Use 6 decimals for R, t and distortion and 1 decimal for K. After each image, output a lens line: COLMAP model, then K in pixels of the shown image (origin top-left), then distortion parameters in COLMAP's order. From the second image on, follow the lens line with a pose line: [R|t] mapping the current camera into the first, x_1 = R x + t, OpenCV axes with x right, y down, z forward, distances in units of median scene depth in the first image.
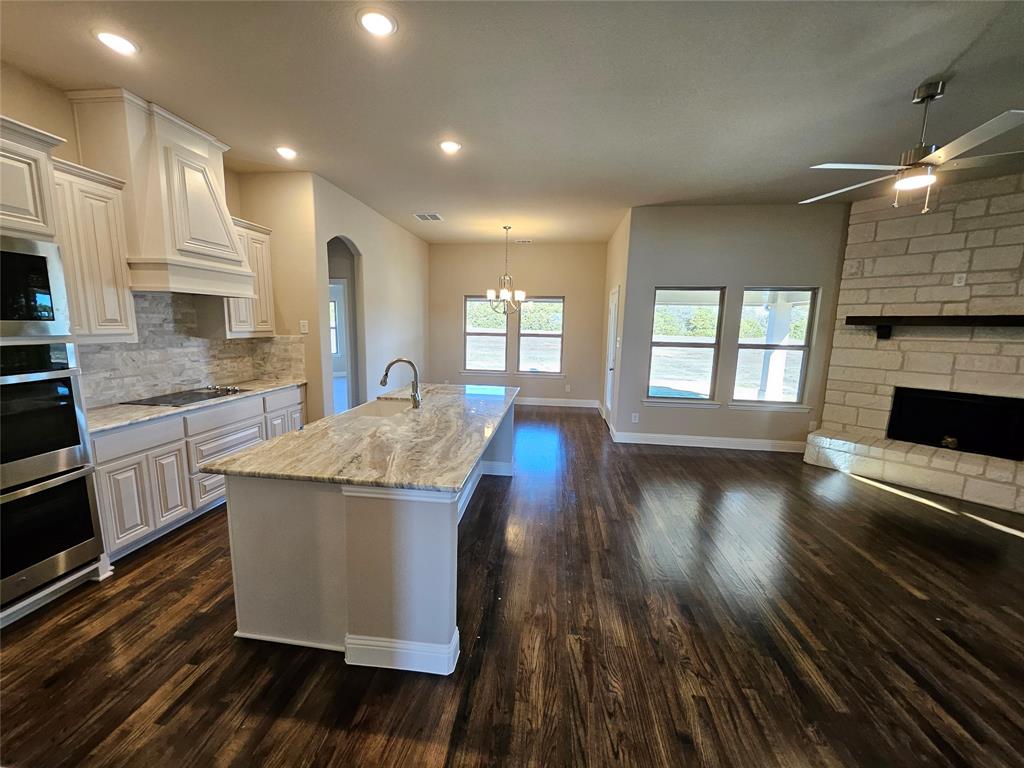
lens RADIAL K [[404.9, 0, 506.2], [0, 404.9, 384.7], [0, 0, 1]] dist [-0.000902, -0.000246]
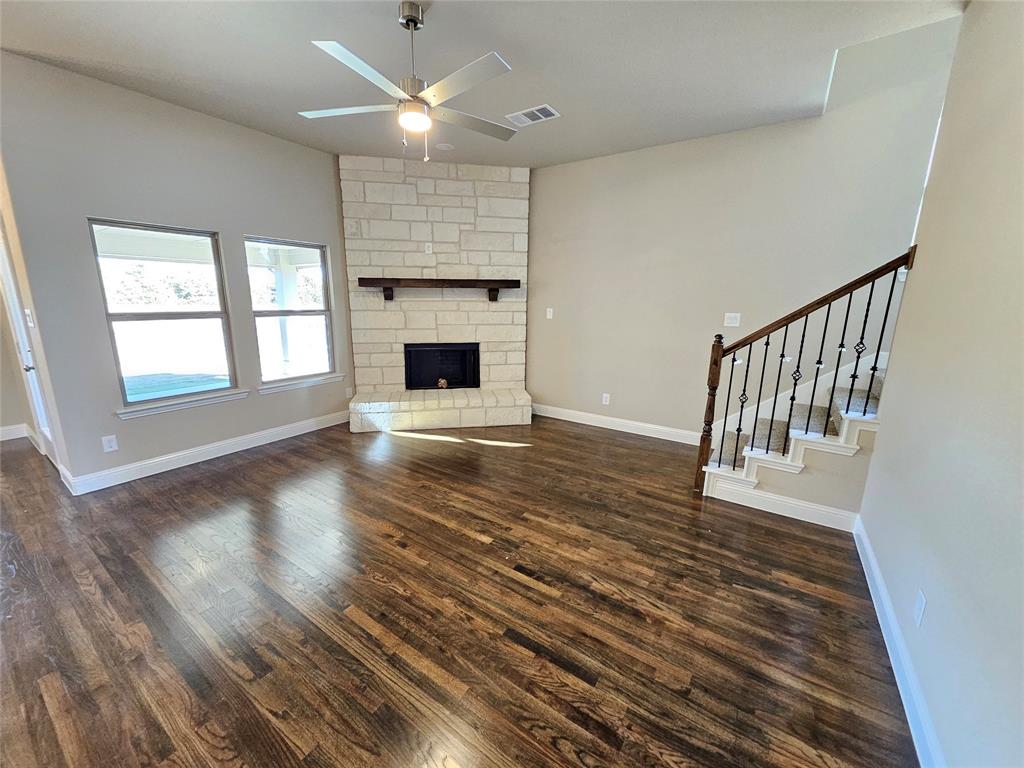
lens RADIAL K [[404.9, 0, 502.5], [0, 404.9, 390.2], [0, 0, 1]] dist [-0.000902, -0.000246]
pose [[0.471838, -0.210434, 0.856205, 0.109052], [0.131238, 0.977045, 0.167811, -0.021168], [-0.871864, 0.033187, 0.488623, 0.223150]]
